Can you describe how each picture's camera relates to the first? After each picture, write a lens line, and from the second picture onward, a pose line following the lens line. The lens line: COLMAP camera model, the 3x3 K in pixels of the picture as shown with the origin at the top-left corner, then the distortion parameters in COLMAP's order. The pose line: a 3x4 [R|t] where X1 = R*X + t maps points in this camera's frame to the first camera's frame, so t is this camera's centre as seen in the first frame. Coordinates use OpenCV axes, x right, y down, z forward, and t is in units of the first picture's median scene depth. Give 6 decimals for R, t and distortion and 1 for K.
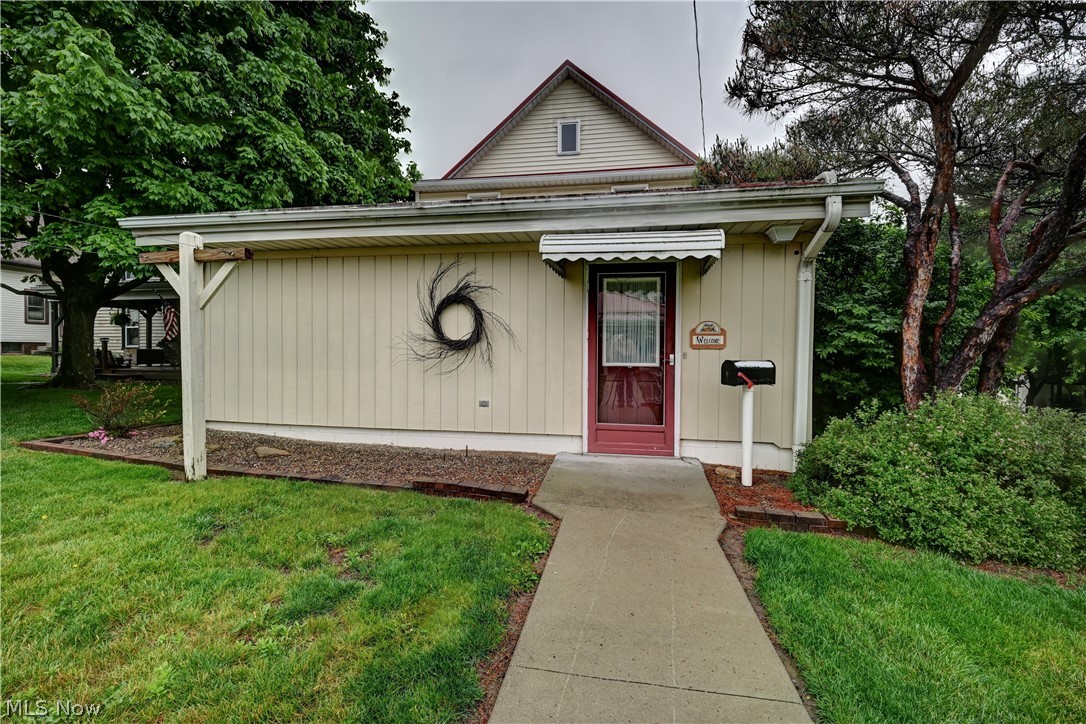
lens RADIAL K [[451.1, 0, 542.5], [0, 451.1, 362.0], [0, 0, 1]] dist [-0.013556, -0.002380]
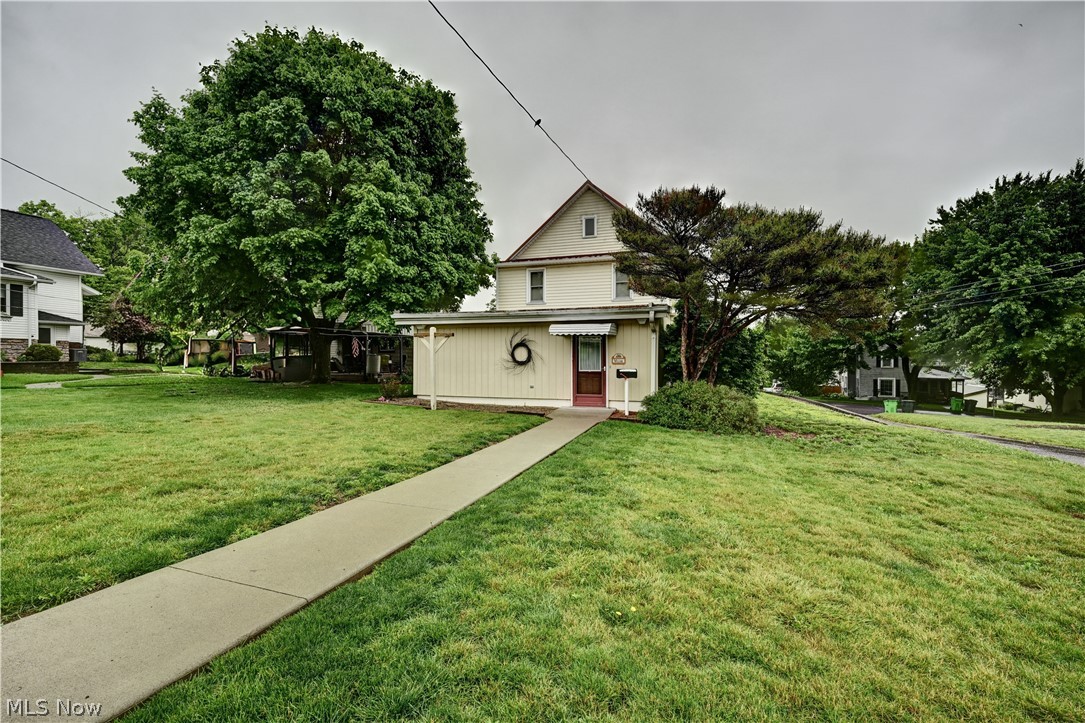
lens RADIAL K [[450.7, 0, 542.2], [0, 450.7, 363.1], [0, 0, 1]] dist [-0.013556, -0.002380]
pose [[0.990217, -0.006664, -0.139380, 0.255630], [0.005663, 0.999955, -0.007577, -0.017150], [0.139424, 0.006714, 0.990210, -1.352263]]
